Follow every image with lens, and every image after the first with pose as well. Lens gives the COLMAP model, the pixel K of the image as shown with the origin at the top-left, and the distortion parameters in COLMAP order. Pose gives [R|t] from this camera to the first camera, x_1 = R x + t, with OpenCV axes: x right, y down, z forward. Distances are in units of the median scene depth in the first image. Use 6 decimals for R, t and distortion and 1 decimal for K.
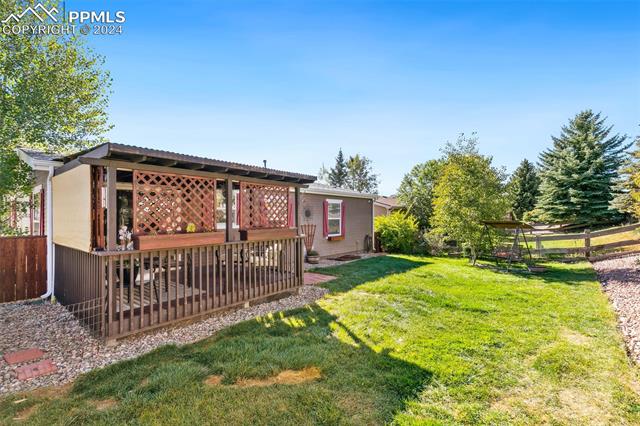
lens RADIAL K [[289.5, 0, 320.7], [0, 289.5, 214.2], [0, 0, 1]] dist [0.008888, -0.003114]
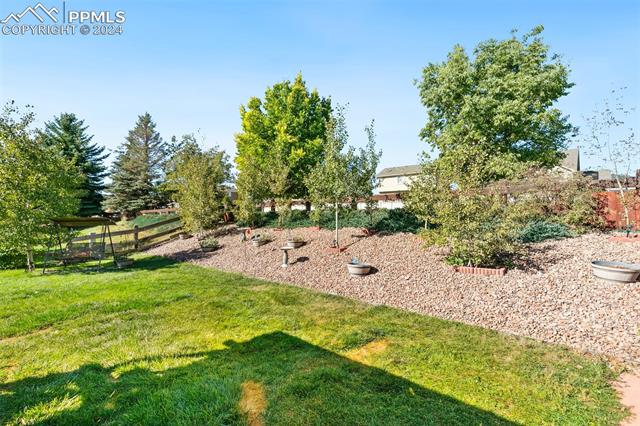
lens RADIAL K [[289.5, 0, 318.3], [0, 289.5, 213.2], [0, 0, 1]] dist [0.008888, -0.003114]
pose [[0.057062, 0.013260, 0.998283, -0.224339], [-0.009773, 0.999871, -0.012722, 0.011316], [-0.998323, -0.009030, 0.057184, 0.193269]]
